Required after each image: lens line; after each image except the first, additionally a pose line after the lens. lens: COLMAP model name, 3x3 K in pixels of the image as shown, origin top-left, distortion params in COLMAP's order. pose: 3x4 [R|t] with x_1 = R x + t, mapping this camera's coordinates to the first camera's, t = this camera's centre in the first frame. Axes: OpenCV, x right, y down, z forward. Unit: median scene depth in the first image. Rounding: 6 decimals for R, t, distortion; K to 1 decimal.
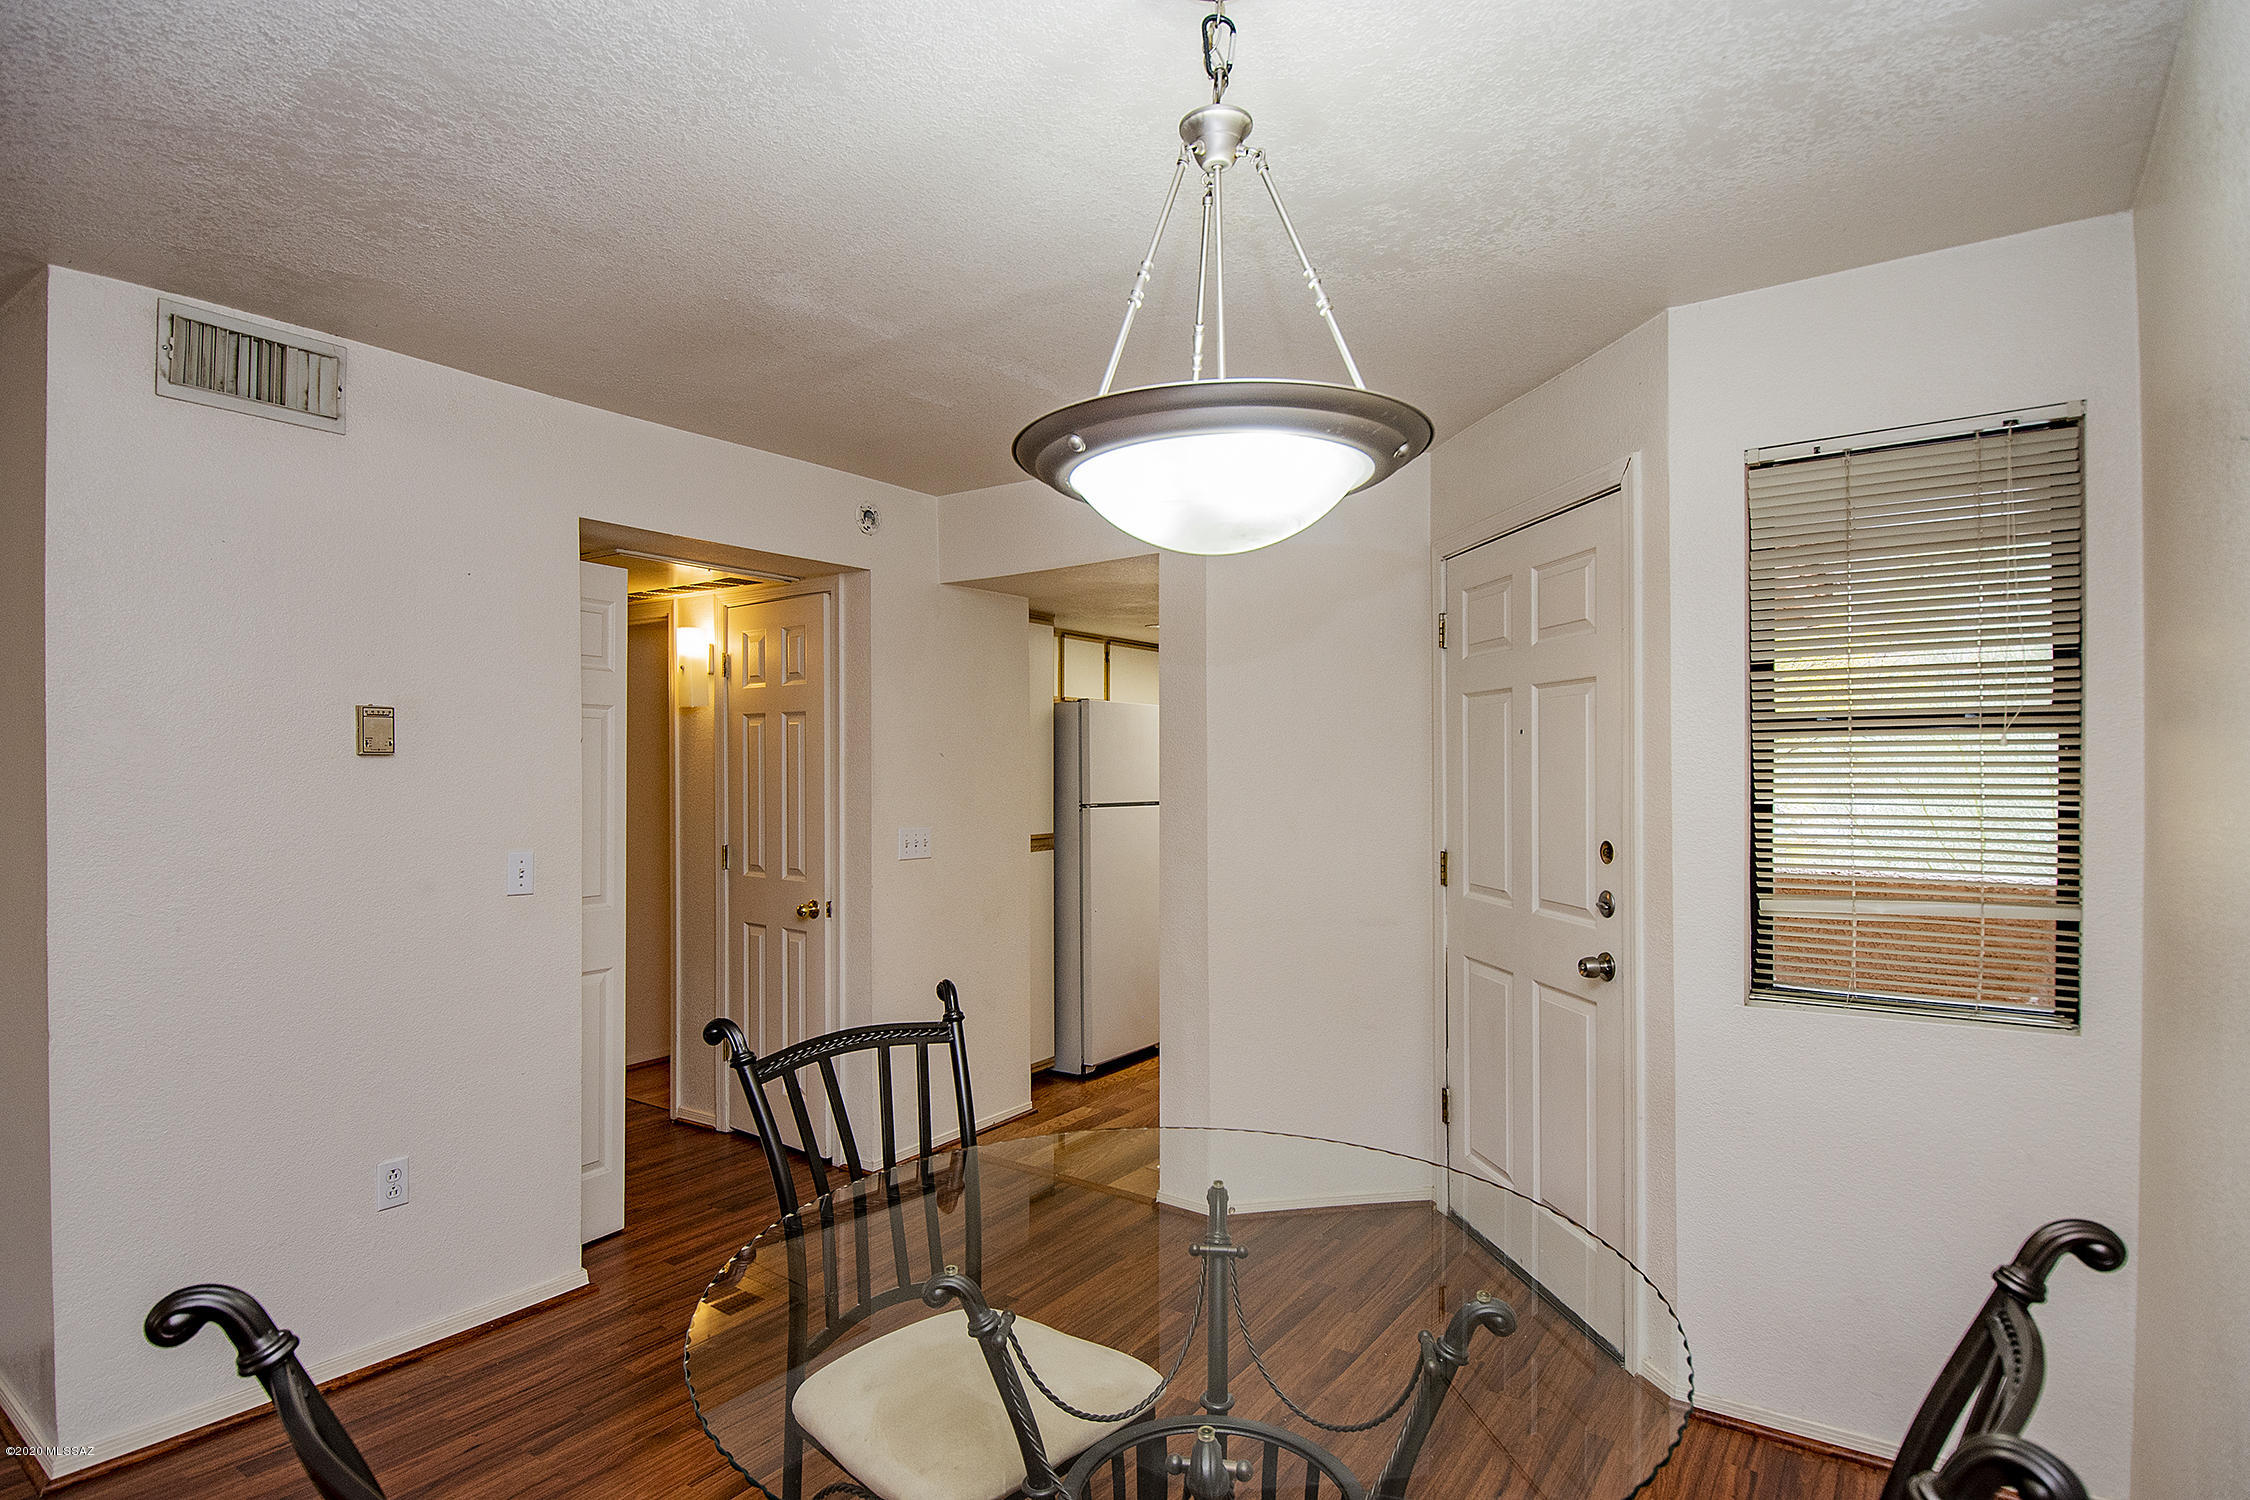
lens RADIAL K [[1115.1, 0, 1129.0], [0, 1115.1, 791.4], [0, 0, 1]] dist [-0.031965, 0.001011]
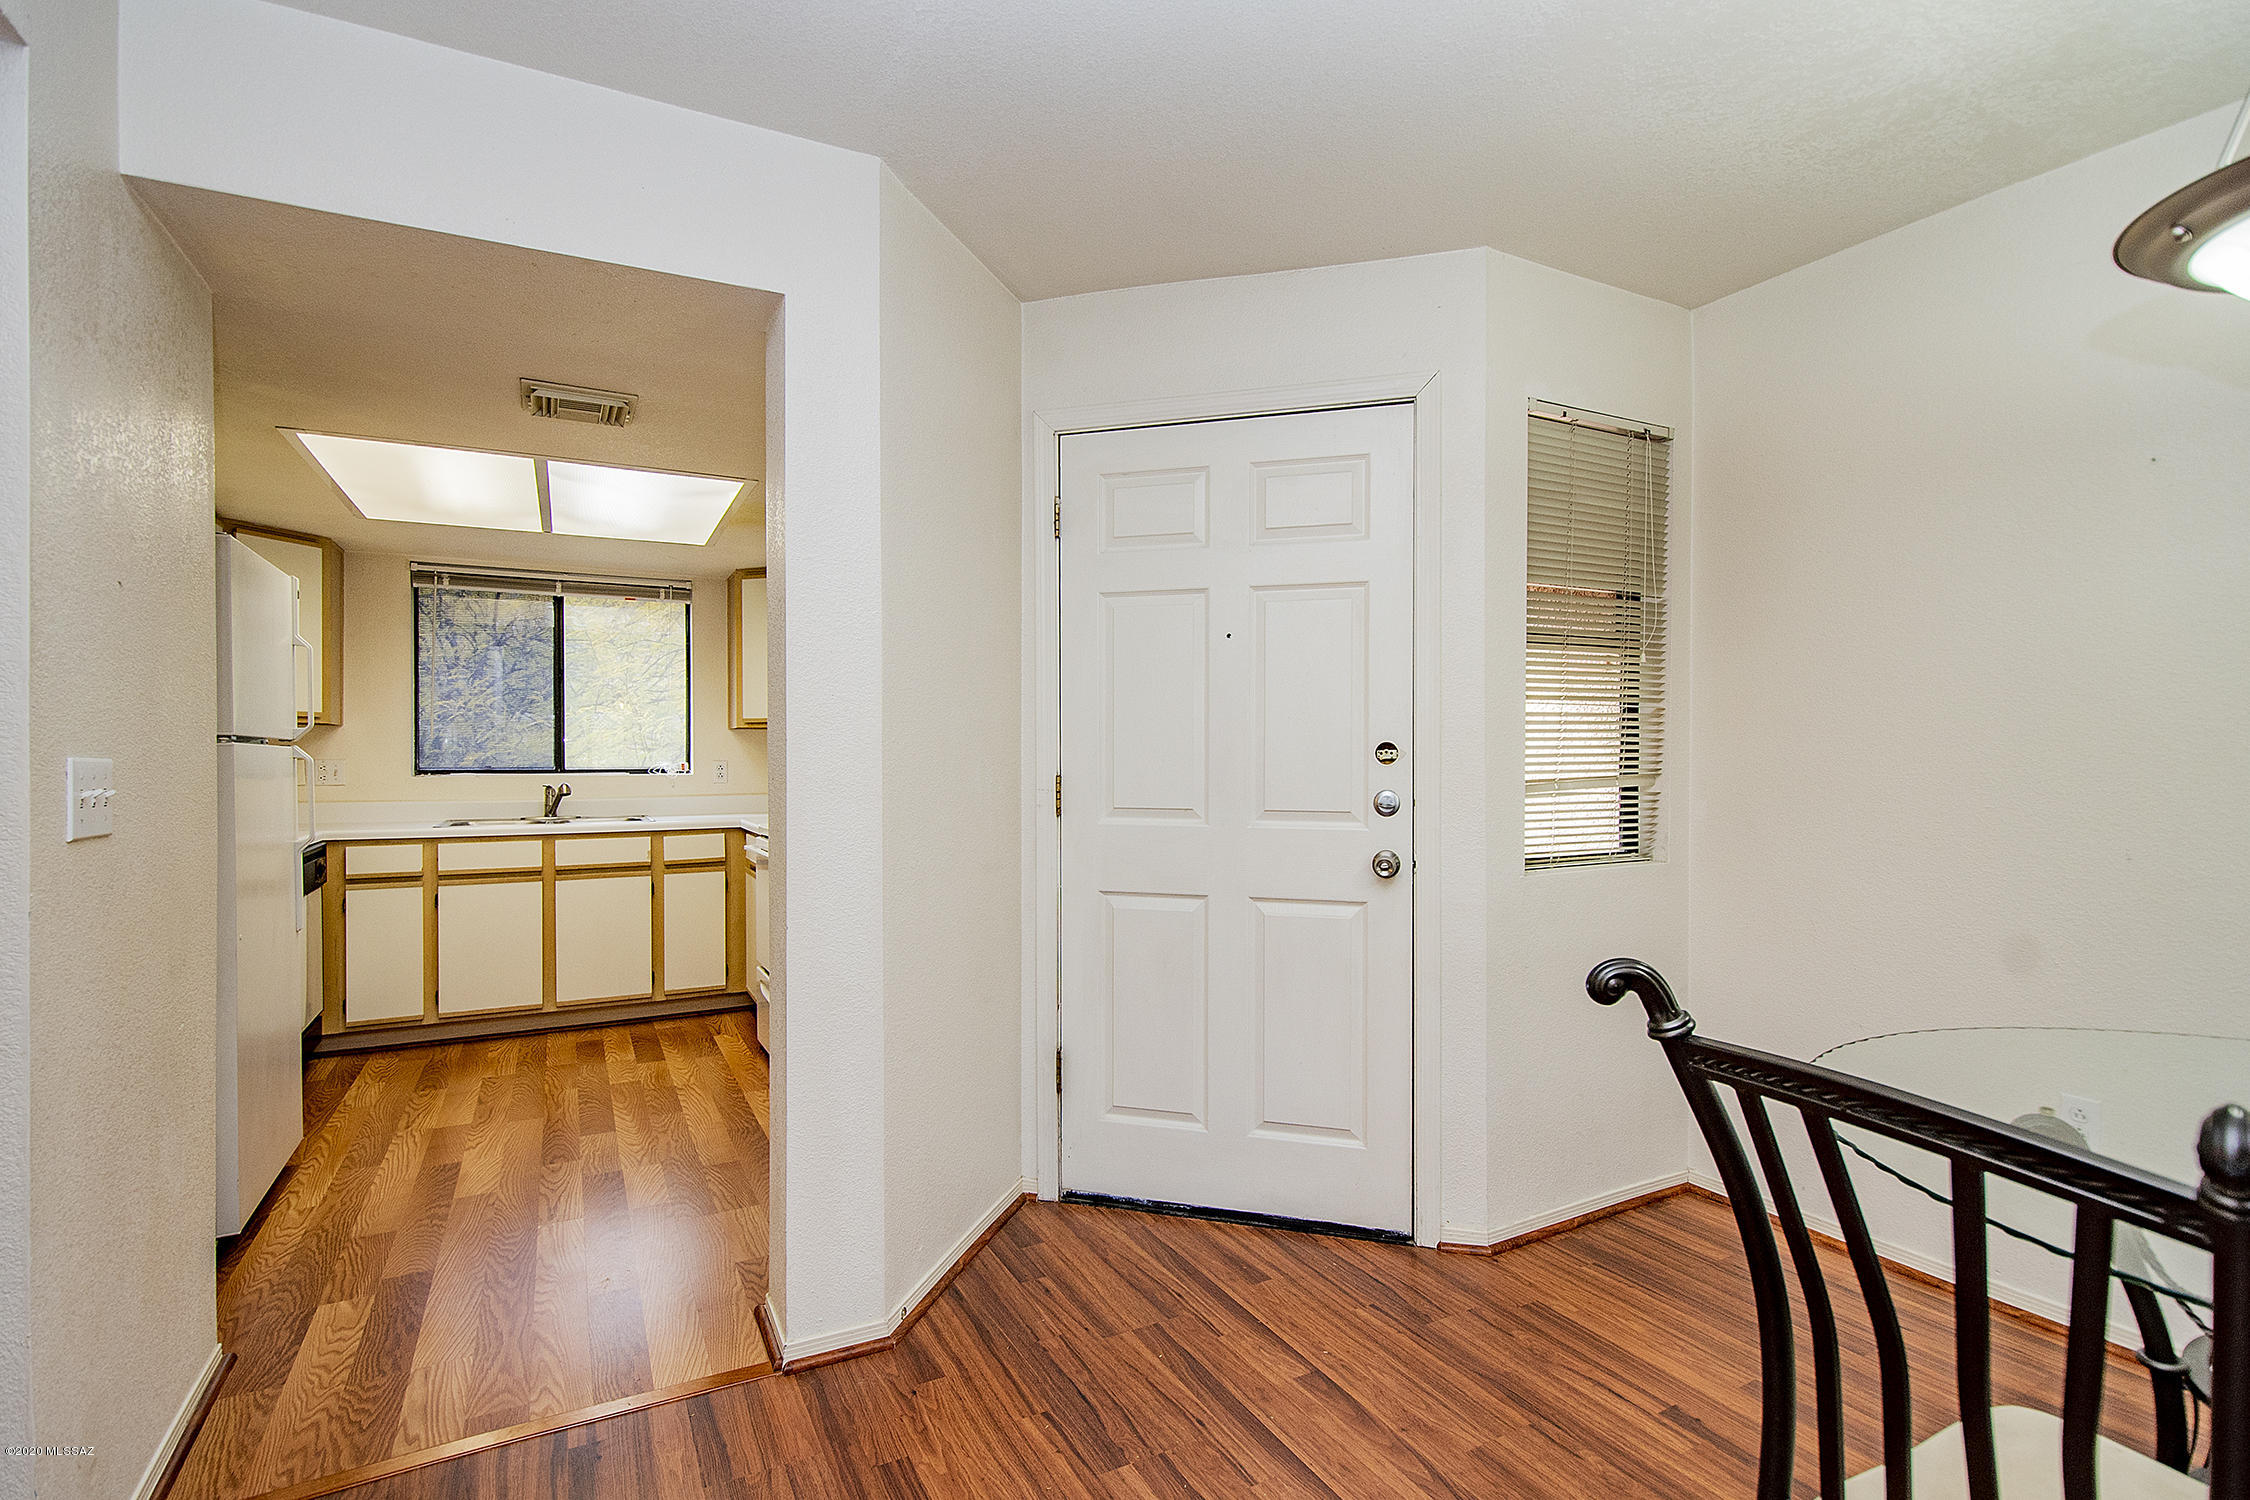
lens RADIAL K [[1035.9, 0, 1139.5], [0, 1035.9, 767.9], [0, 0, 1]] dist [0.014778, -0.020792]
pose [[0.434591, -0.006123, 0.900607, -0.537468], [0.020482, 0.999785, -0.003086, 0.068841], [-0.900395, 0.019787, 0.434623, 0.785984]]
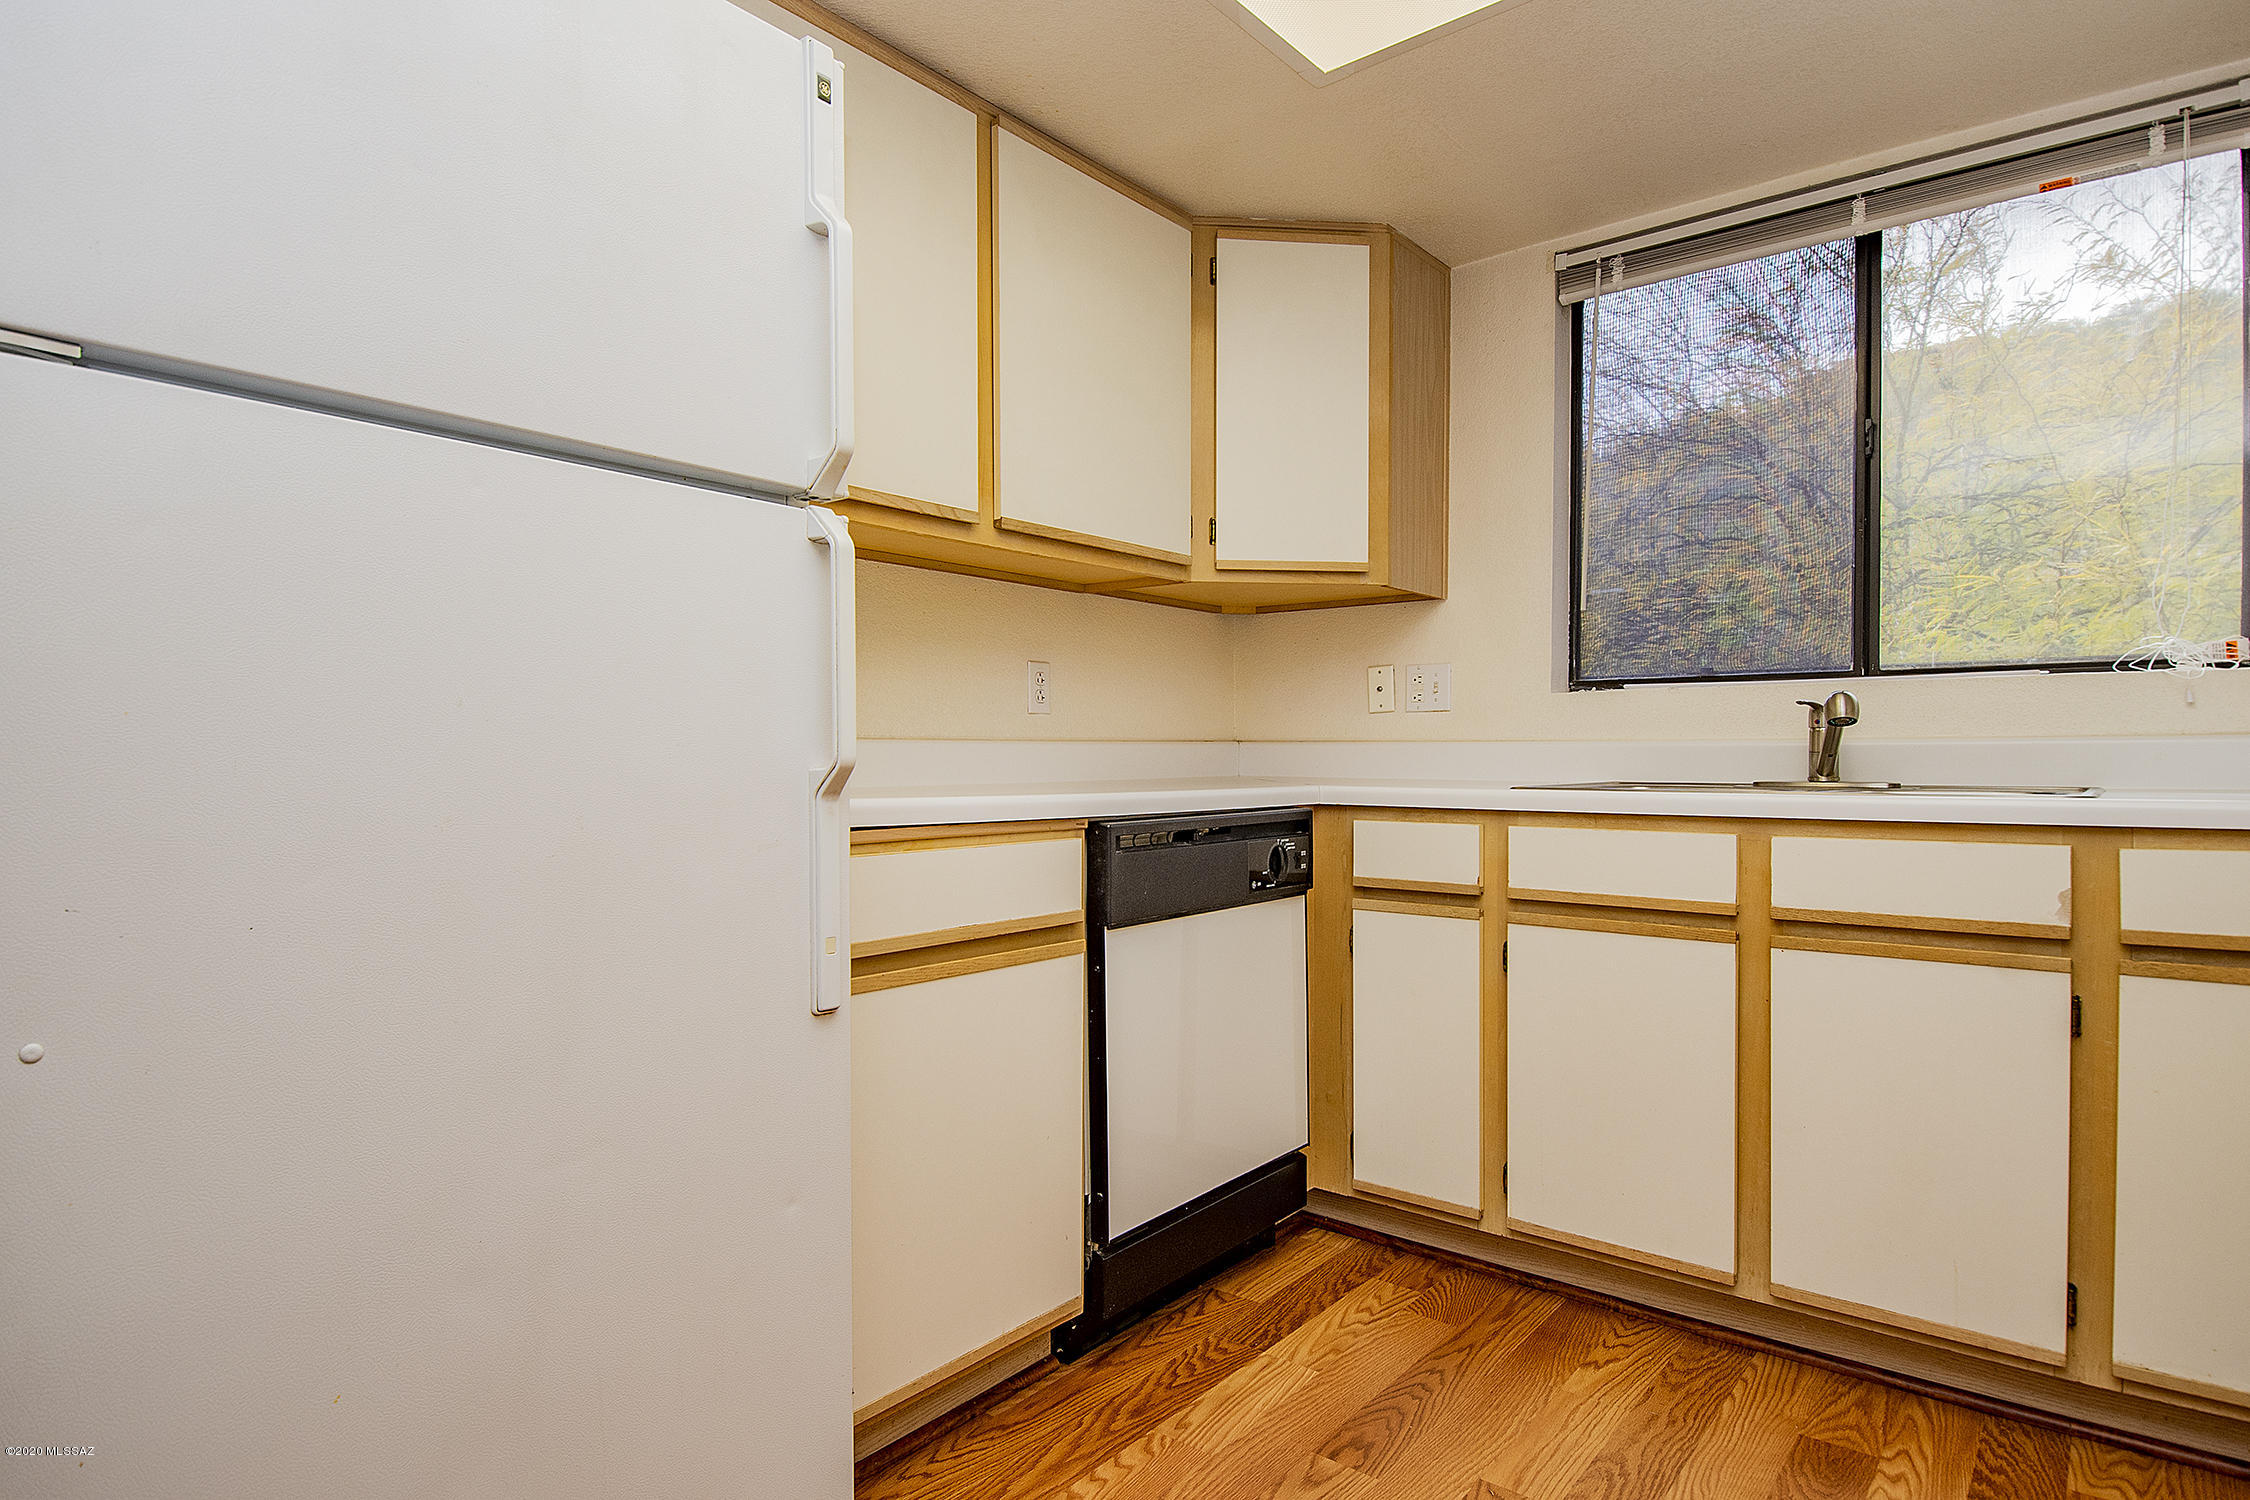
lens RADIAL K [[1222.8, 0, 1132.3], [0, 1222.8, 774.9], [0, 0, 1]] dist [0.022657, -0.029471]
pose [[0.997894, 0.002879, -0.064802, 0.233515], [-0.003476, 0.999952, -0.009108, 0.133546], [0.064773, 0.009314, 0.997857, 1.624874]]
